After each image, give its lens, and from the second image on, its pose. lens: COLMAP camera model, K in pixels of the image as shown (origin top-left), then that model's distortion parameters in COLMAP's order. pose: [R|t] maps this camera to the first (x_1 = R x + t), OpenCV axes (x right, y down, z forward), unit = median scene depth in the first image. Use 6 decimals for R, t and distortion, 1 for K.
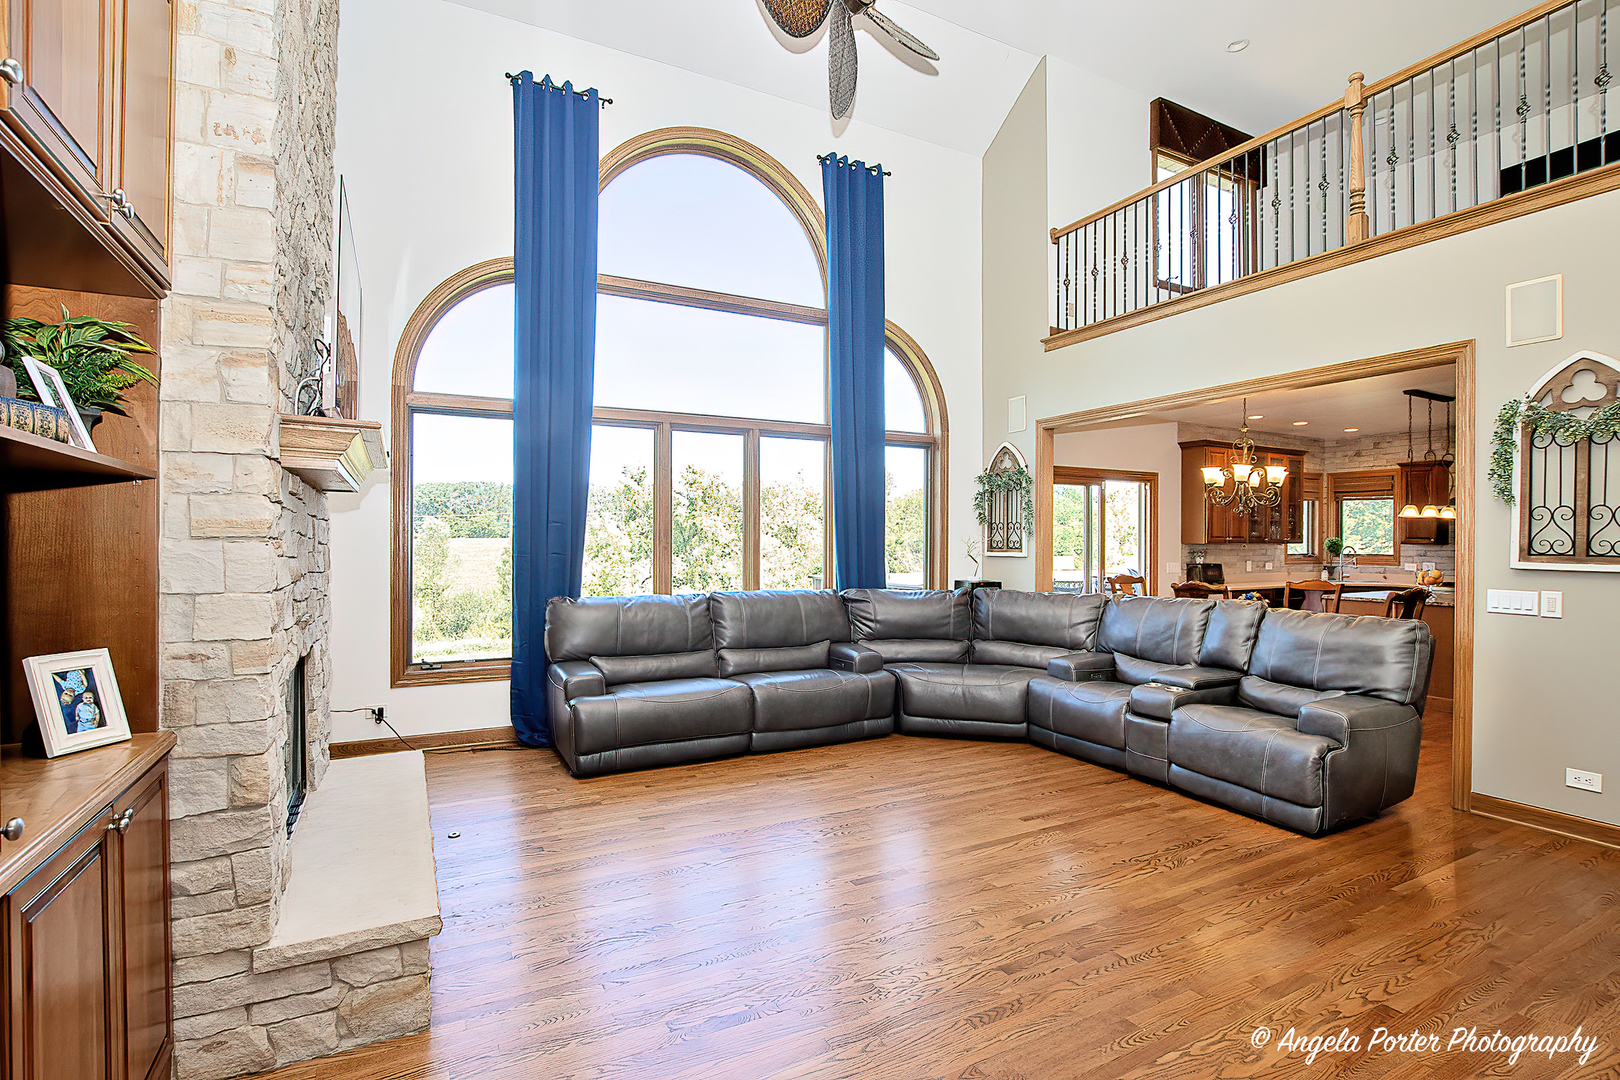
lens RADIAL K [[805.4, 0, 818.0], [0, 805.4, 539.8], [0, 0, 1]] dist [-0.019041, -0.000155]
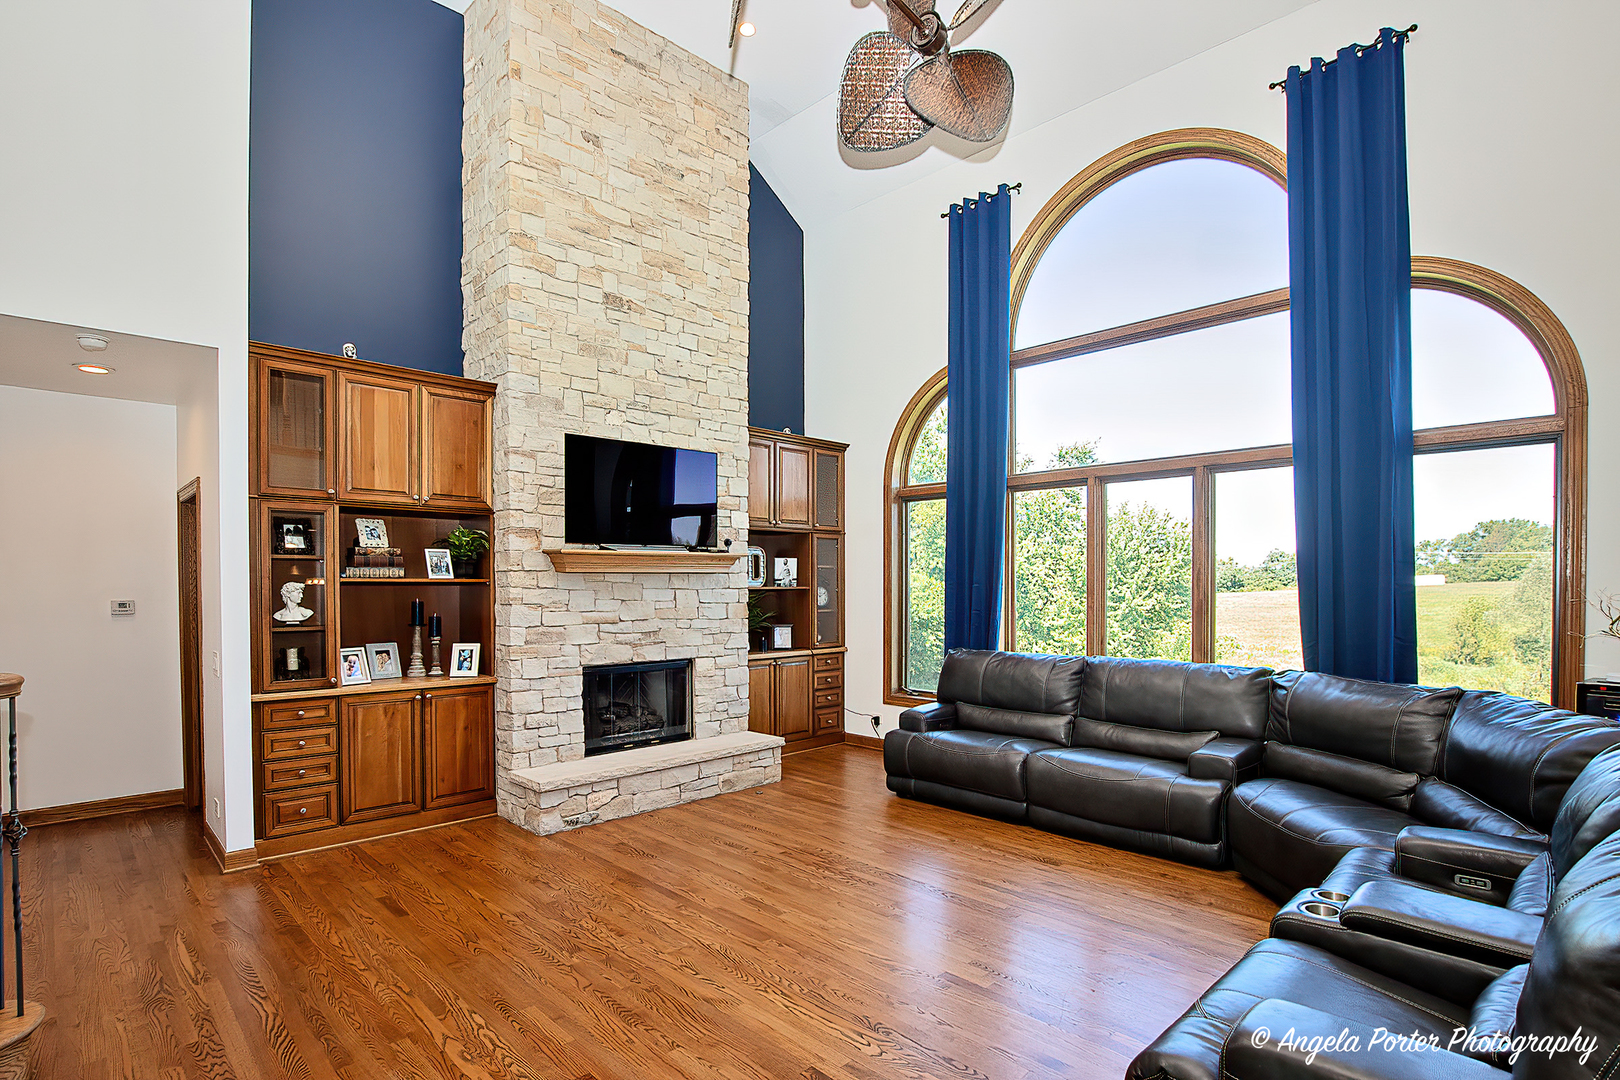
lens RADIAL K [[805.4, 0, 809.5], [0, 805.4, 587.5], [0, 0, 1]] dist [-0.019041, -0.000155]
pose [[0.285018, 0.000383, -0.958522, 0.722626], [0.004144, 0.999990, 0.001632, -0.018303], [0.958513, -0.004437, 0.285014, 0.456758]]
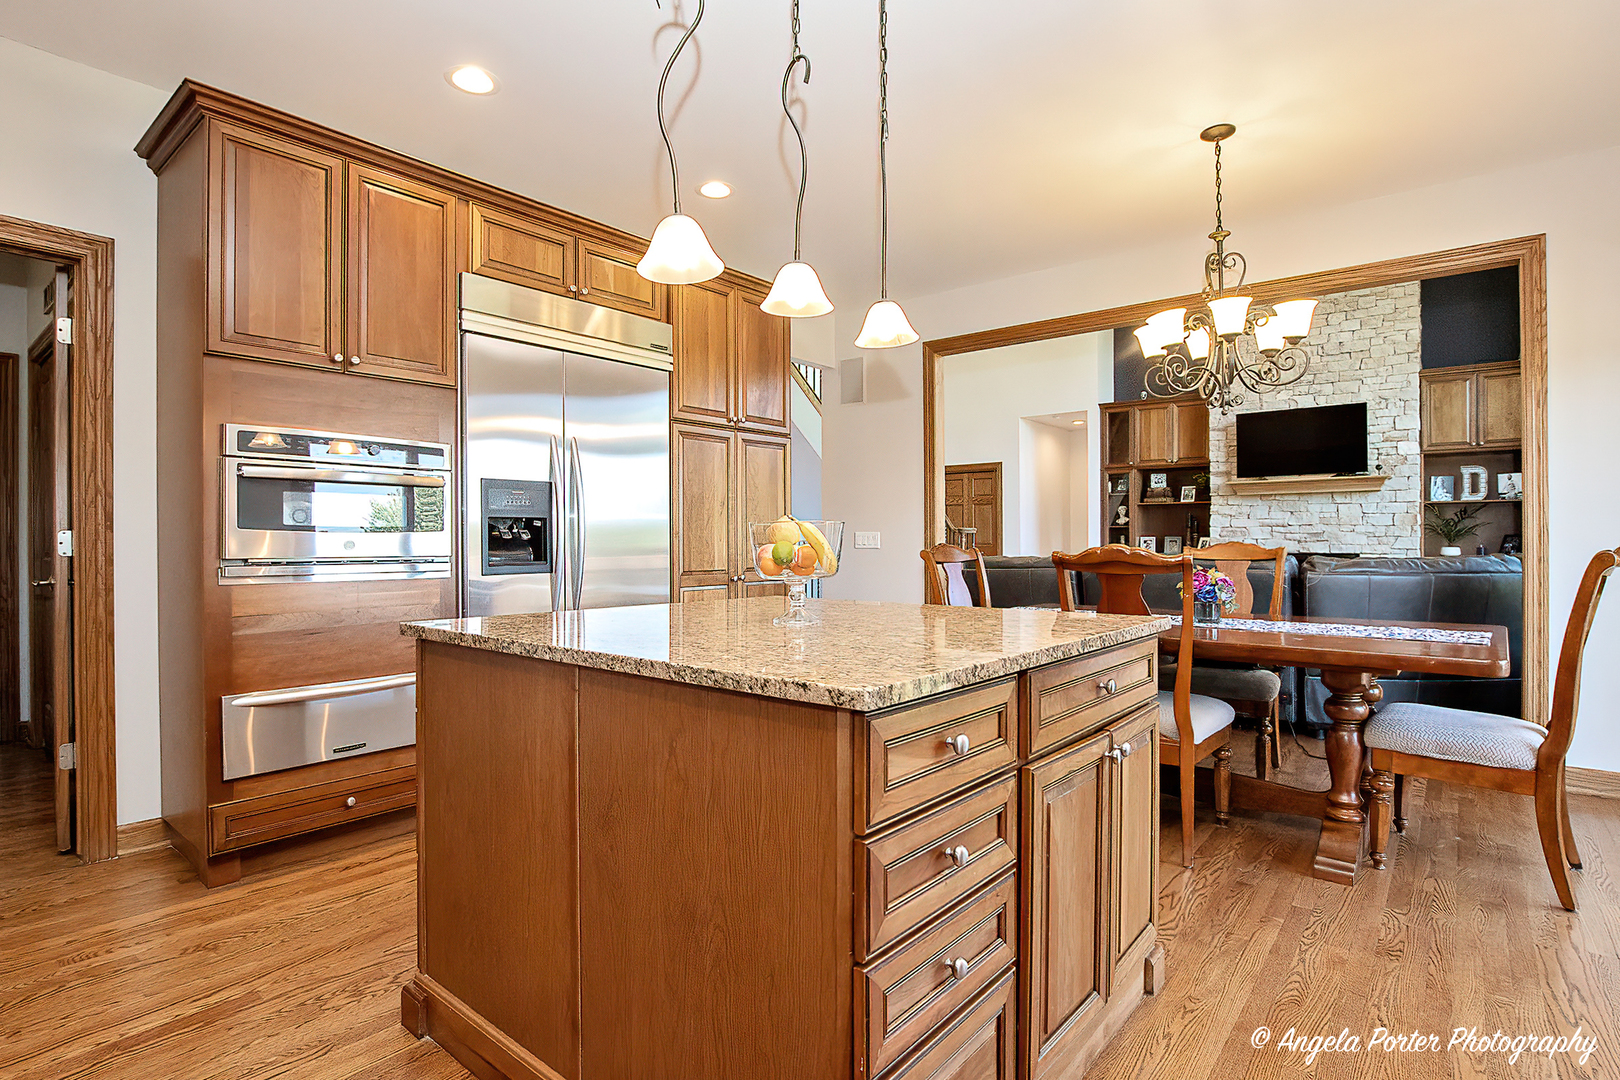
lens RADIAL K [[805.4, 0, 825.1], [0, 805.4, 541.5], [0, 0, 1]] dist [-0.019041, -0.000155]
pose [[-0.918532, -0.001091, -0.395345, 1.150624], [-0.000620, 0.999999, -0.001318, 0.061723], [0.395346, -0.000966, -0.918532, 1.629040]]
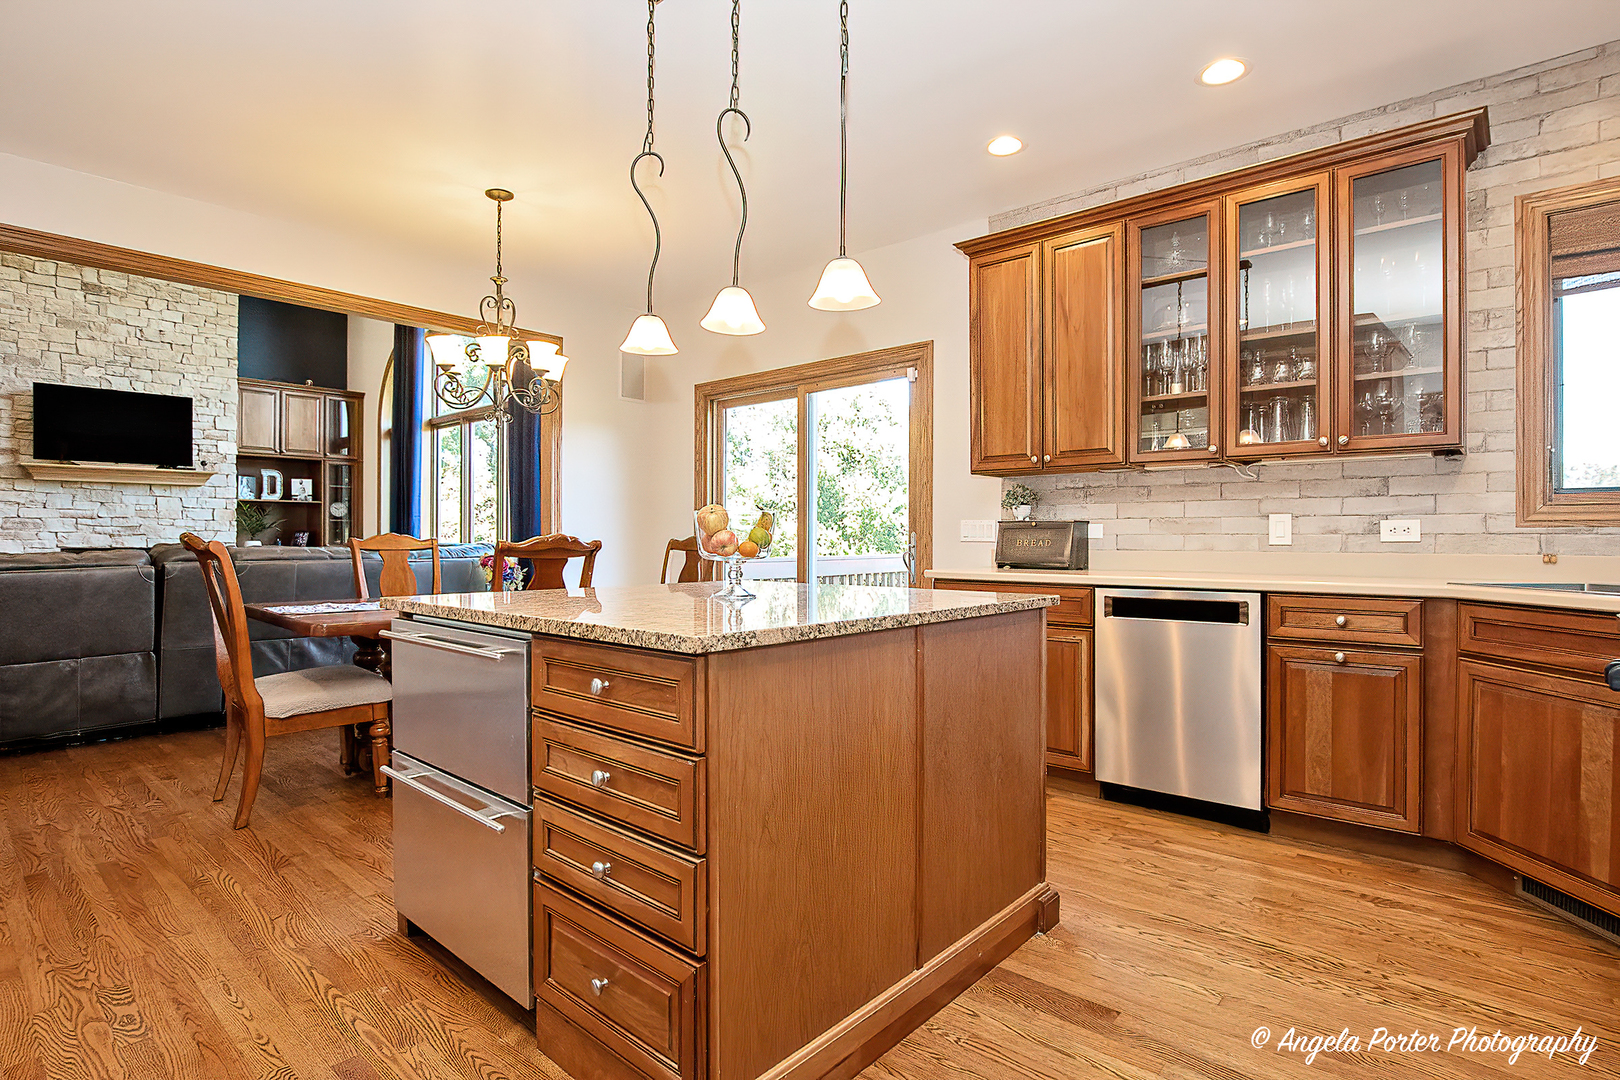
lens RADIAL K [[805.4, 0, 779.3], [0, 805.4, 536.8], [0, 0, 1]] dist [-0.019041, -0.000155]
pose [[0.325223, -0.003100, -0.945632, 1.404865], [0.001239, 0.999995, -0.002853, 0.066080], [0.945637, -0.000244, 0.325225, 1.211678]]
